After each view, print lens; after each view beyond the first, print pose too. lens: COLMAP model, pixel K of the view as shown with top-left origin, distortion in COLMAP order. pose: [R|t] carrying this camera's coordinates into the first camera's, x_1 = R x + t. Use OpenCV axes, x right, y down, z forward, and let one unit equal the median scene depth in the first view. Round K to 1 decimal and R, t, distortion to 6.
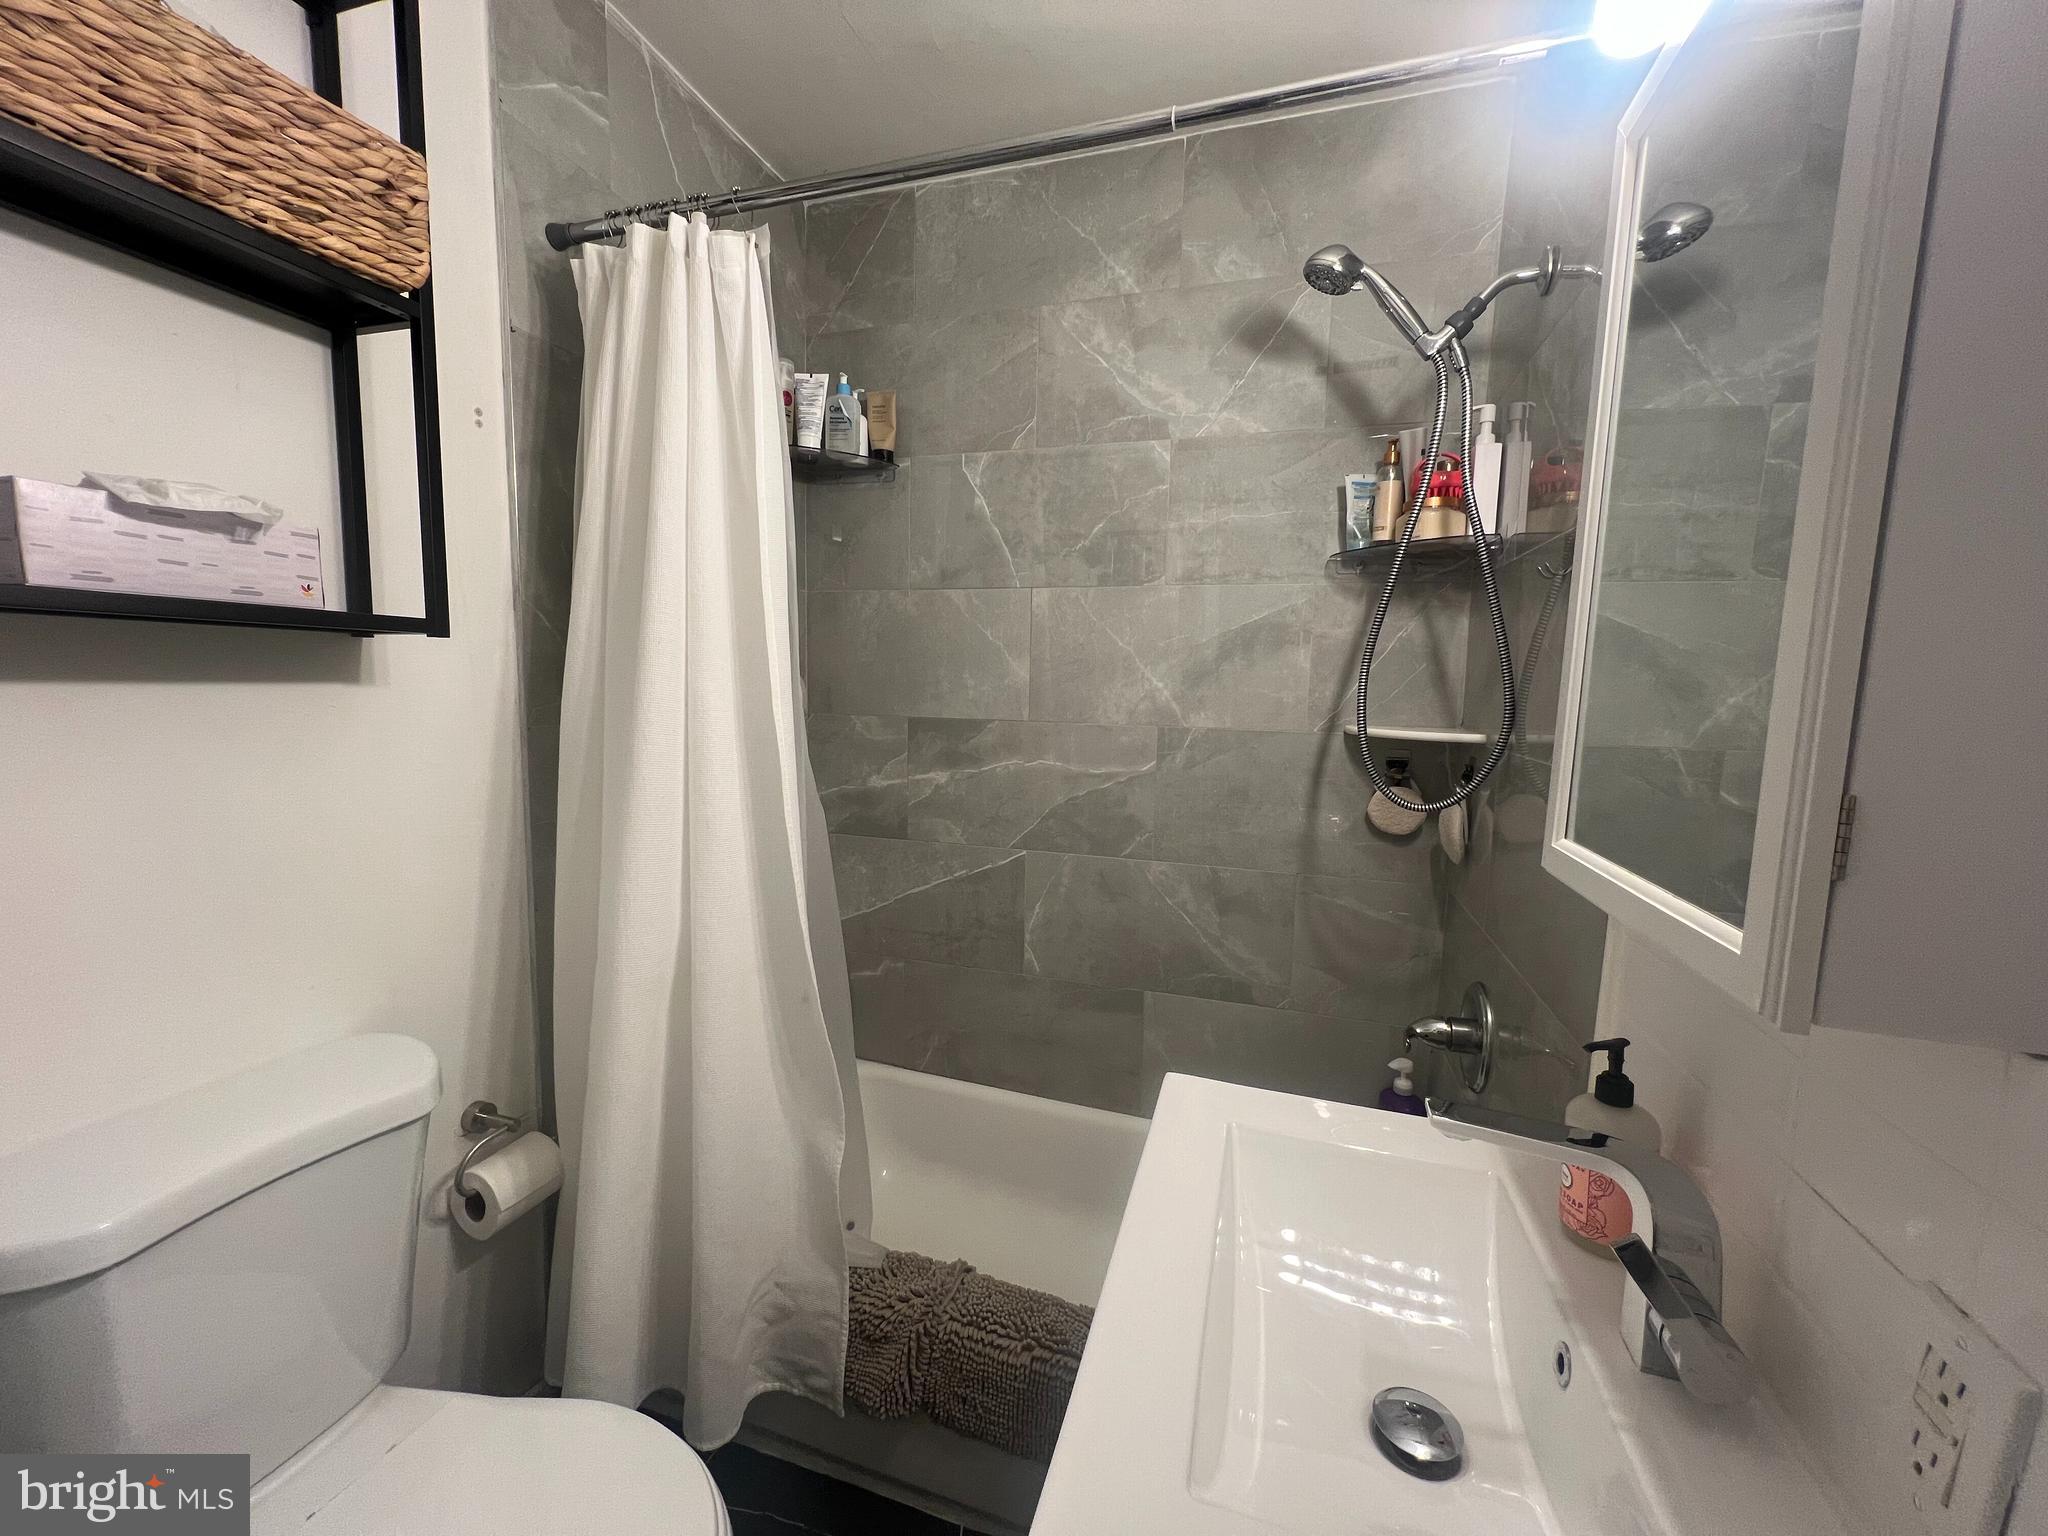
lens RADIAL K [[813.1, 0, 1016.7], [0, 813.1, 768.3], [0, 0, 1]] dist [0.000280, 0.000005]
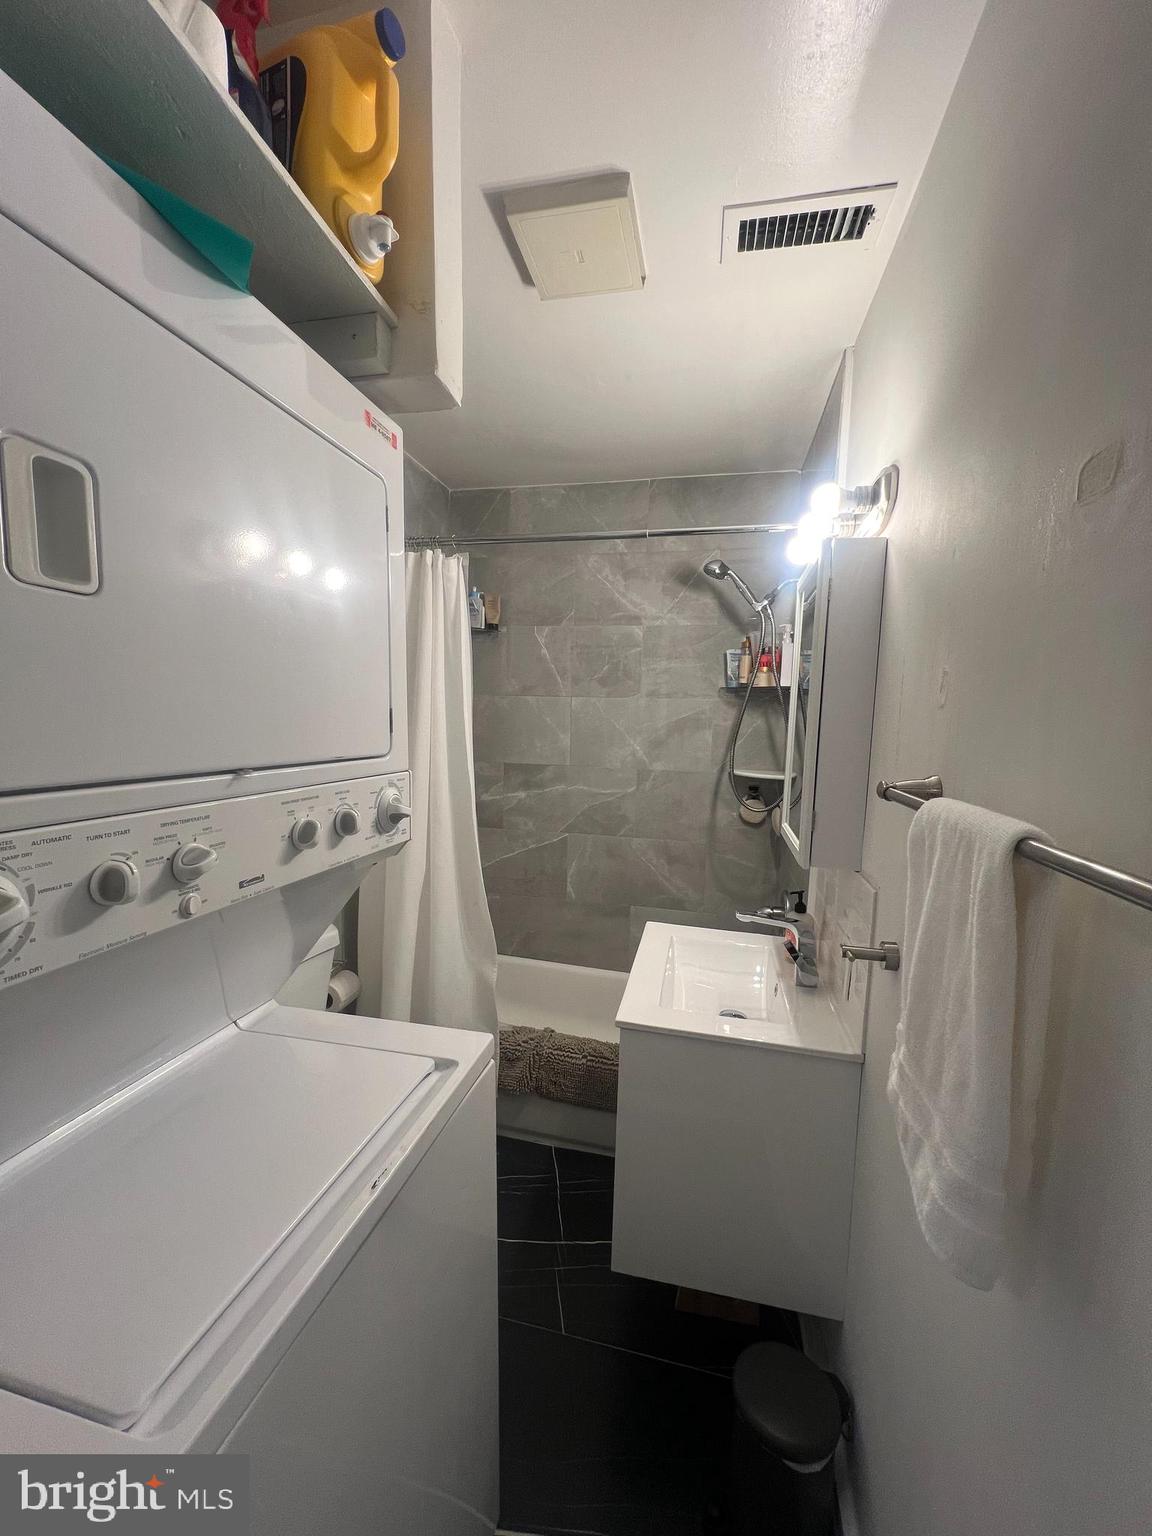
lens RADIAL K [[609.8, 0, 568.3], [0, 609.8, 765.4], [0, 0, 1]] dist [0.000280, 0.000005]
pose [[0.996600, -0.002129, 0.082365, -0.115979], [0.003747, 0.999803, -0.019500, -0.033317], [-0.082307, 0.019742, 0.996411, -0.467094]]
